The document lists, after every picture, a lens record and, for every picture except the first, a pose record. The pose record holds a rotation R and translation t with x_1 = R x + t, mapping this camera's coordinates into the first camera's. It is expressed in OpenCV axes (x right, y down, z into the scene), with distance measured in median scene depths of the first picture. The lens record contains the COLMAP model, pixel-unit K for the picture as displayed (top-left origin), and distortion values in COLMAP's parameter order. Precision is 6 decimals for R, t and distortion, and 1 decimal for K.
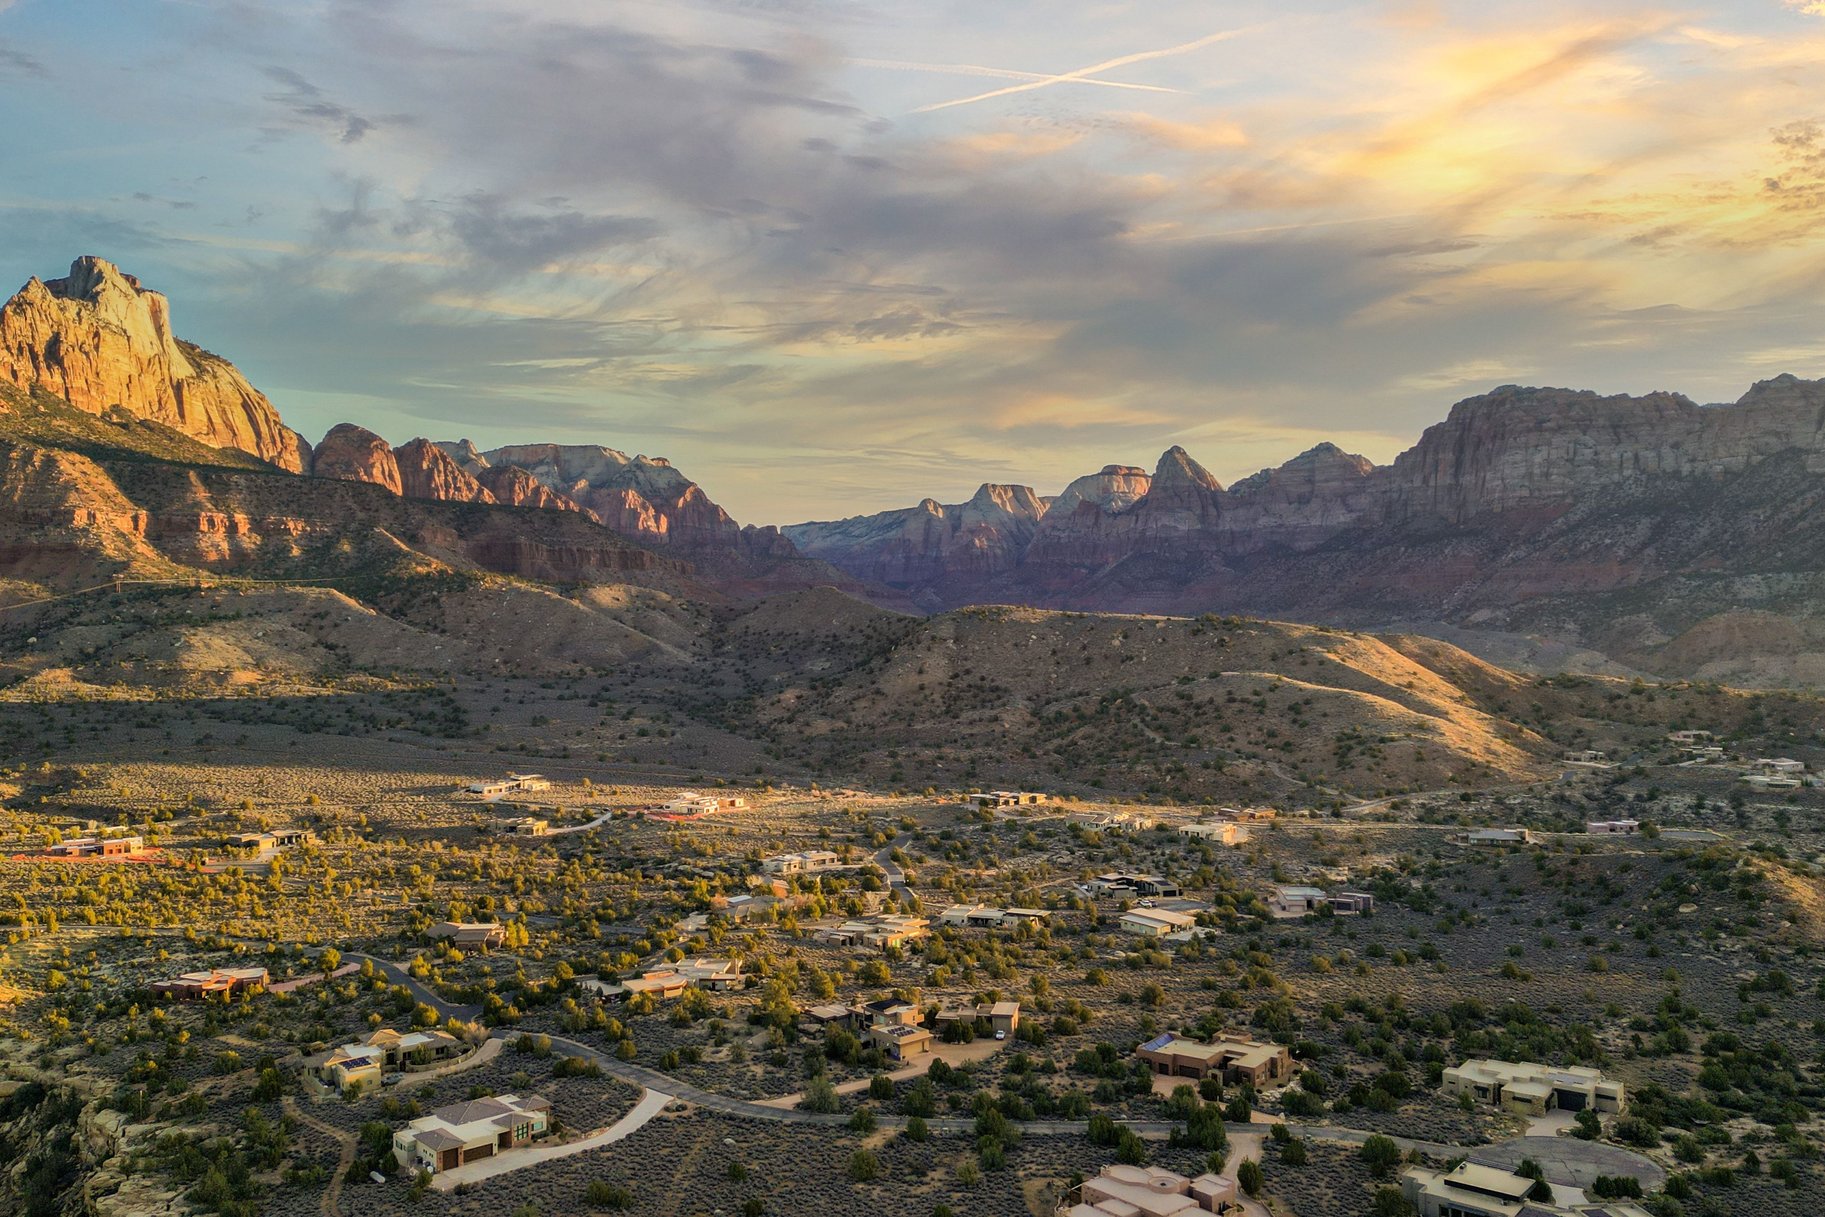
lens RADIAL K [[1517.9, 0, 912.5], [0, 1517.9, 608.5], [0, 0, 1]] dist [0.051187, -0.013502]
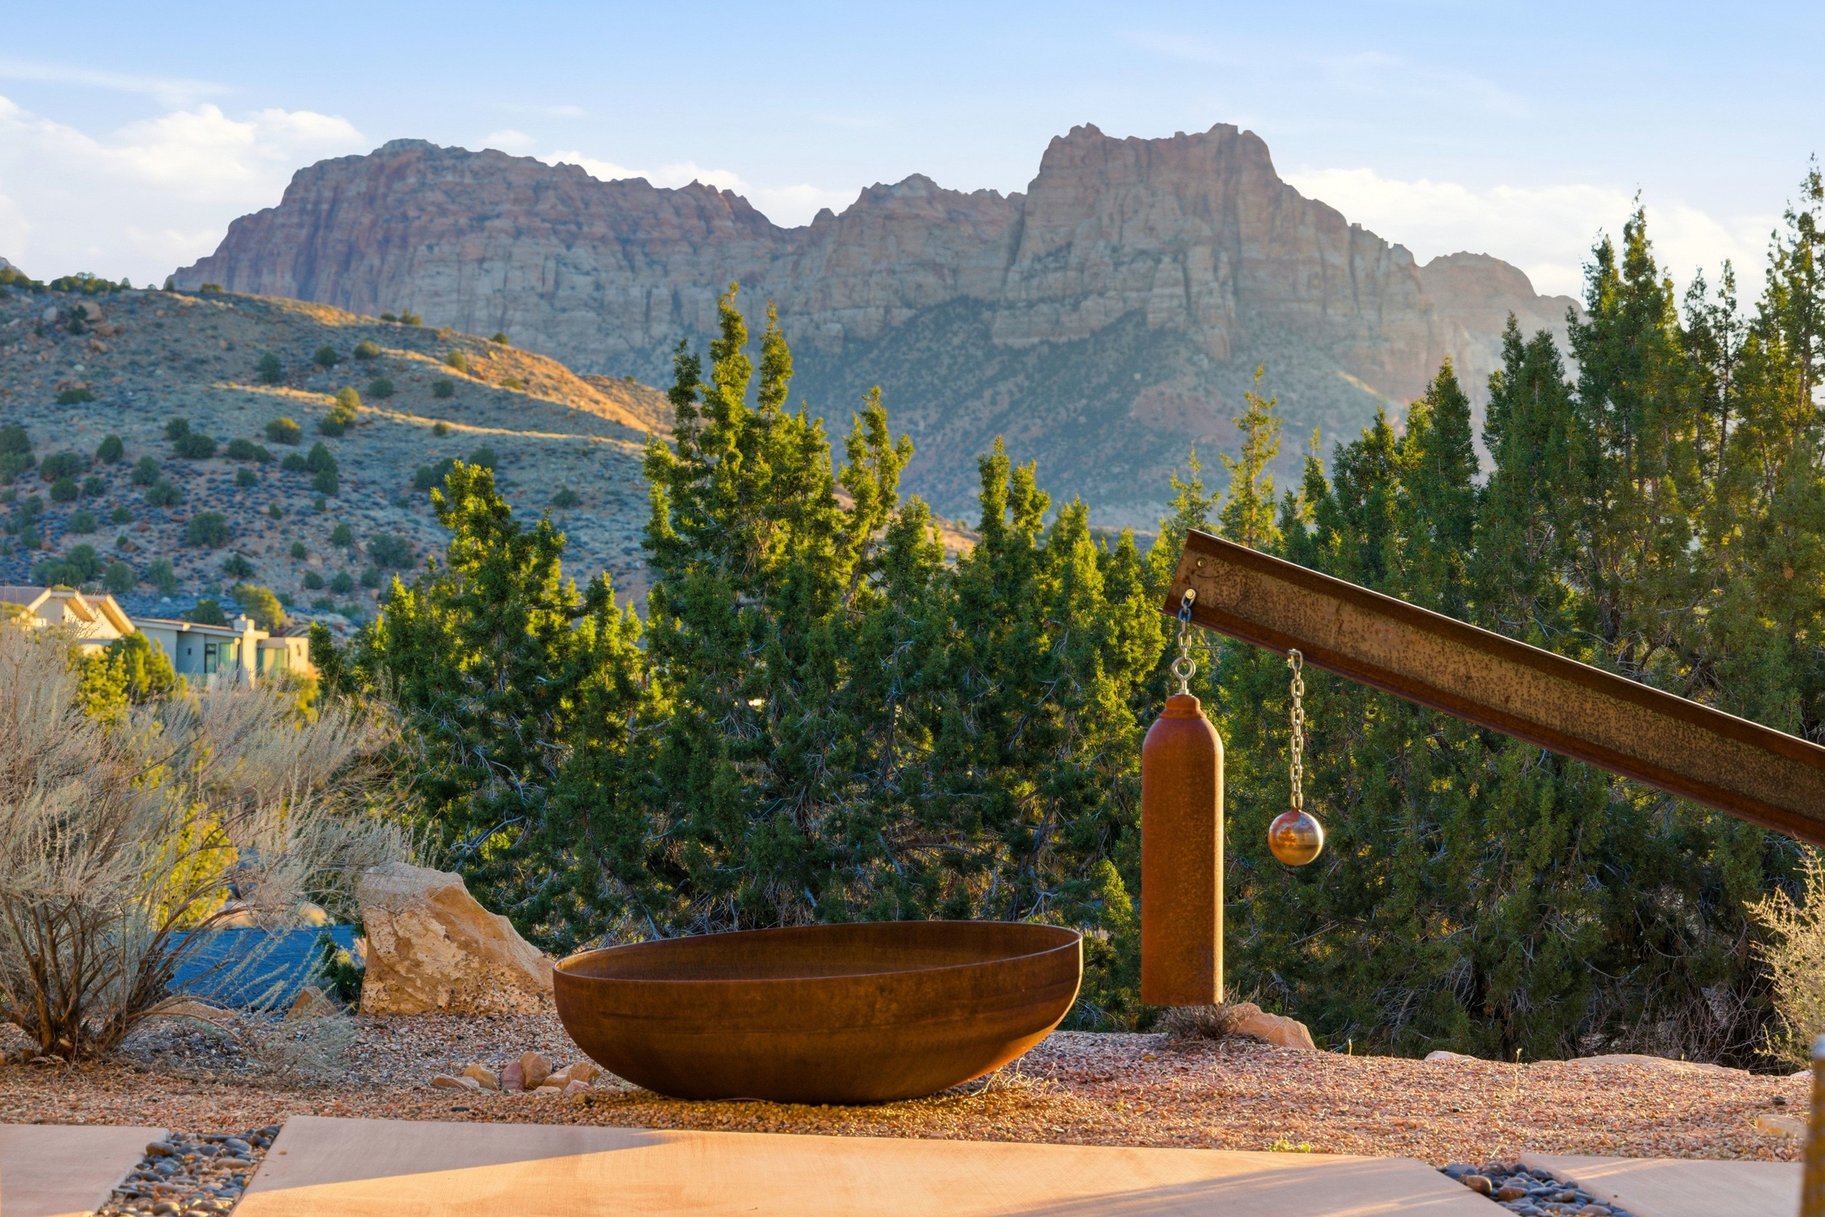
lens RADIAL K [[3168.1, 0, 912.5], [0, 3168.1, 608.5], [0, 0, 1]] dist [-0.043666, -0.040220]
pose [[0.840728, 0.035183, 0.540313, 0.009703], [-0.020018, 0.999224, -0.033917, 0.032205], [-0.541088, 0.017699, 0.840780, 0.159914]]
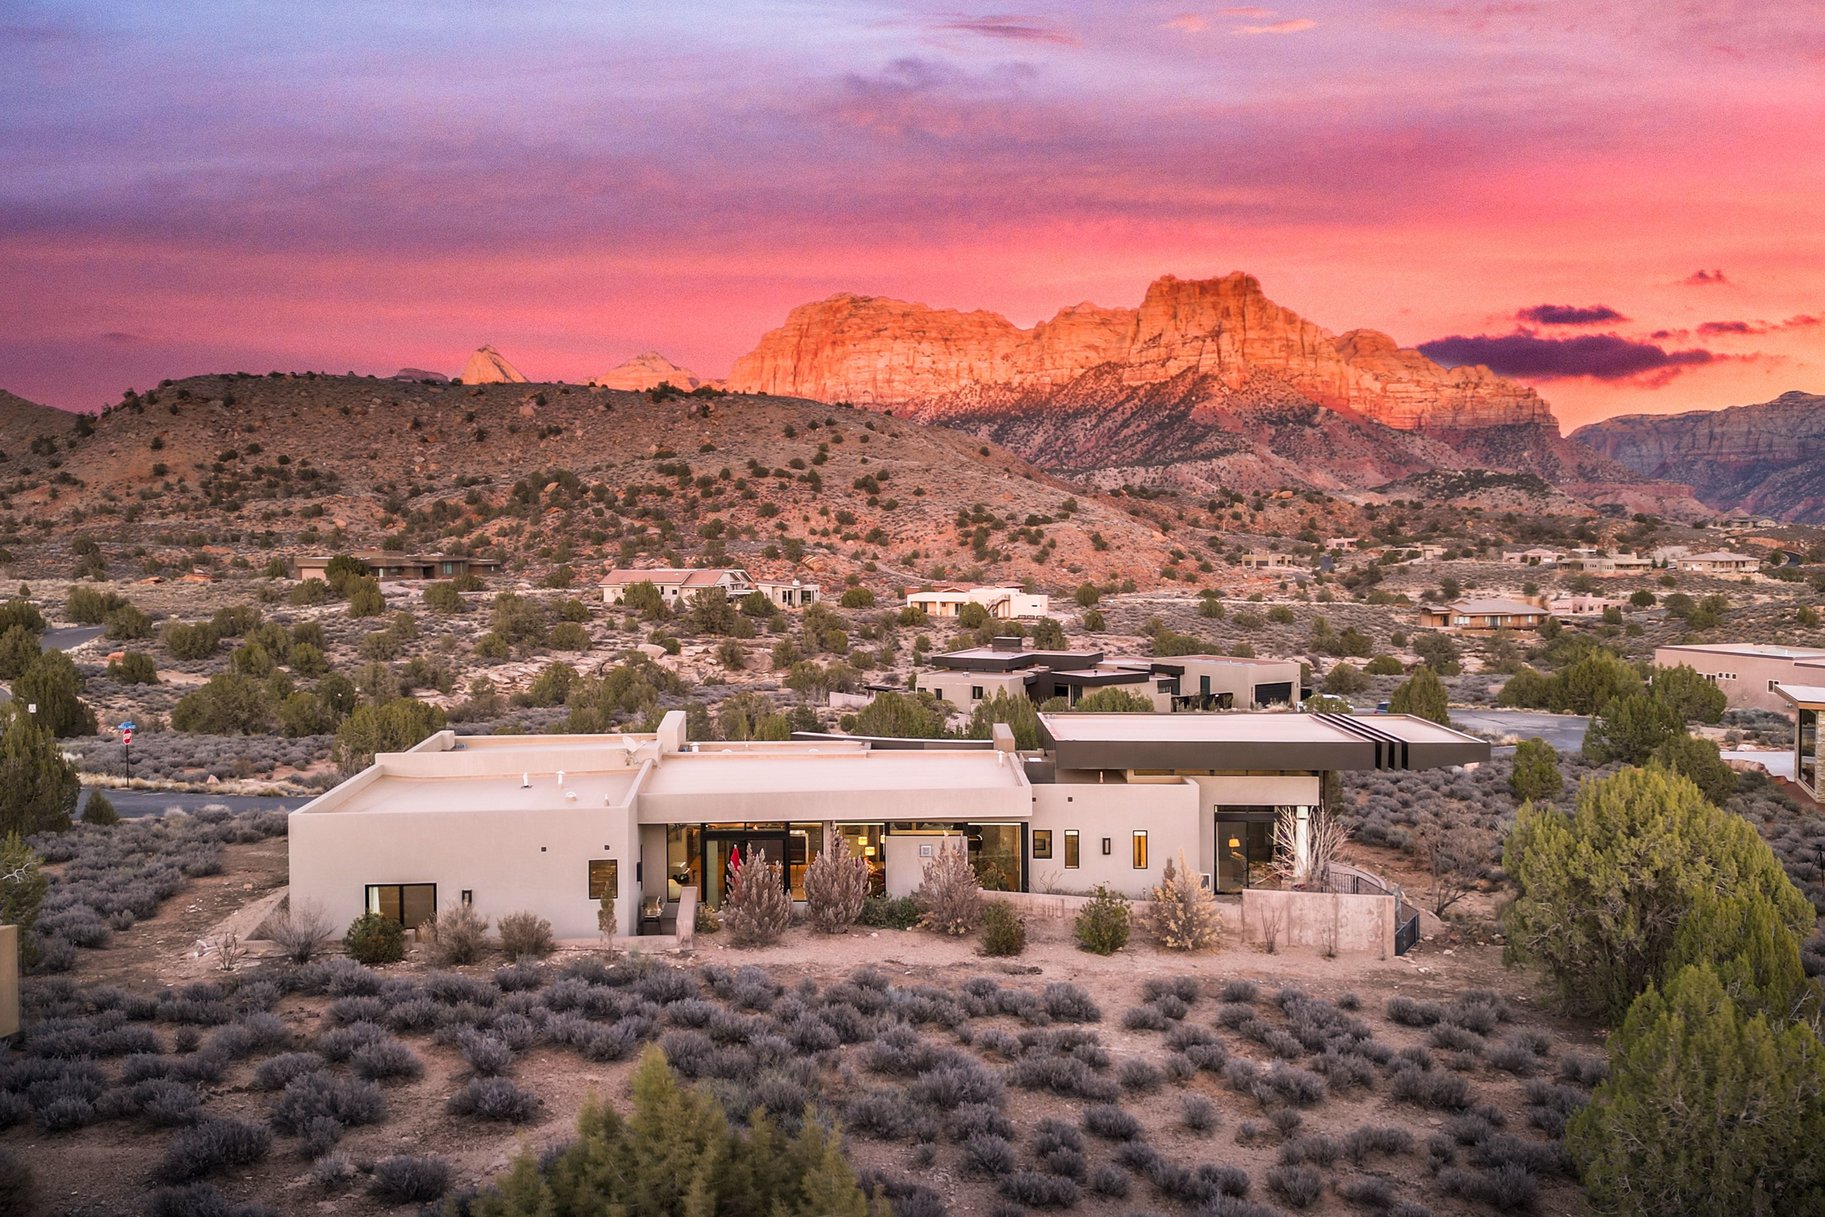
lens RADIAL K [[1517.9, 0, 912.5], [0, 1517.9, 608.5], [0, 0, 1]] dist [0.051187, -0.013502]
pose [[0.897759, -0.009694, 0.440380, 0.001938], [-0.005130, 0.999460, 0.032459, 0.029499], [-0.440457, -0.031400, 0.897225, 0.143759]]
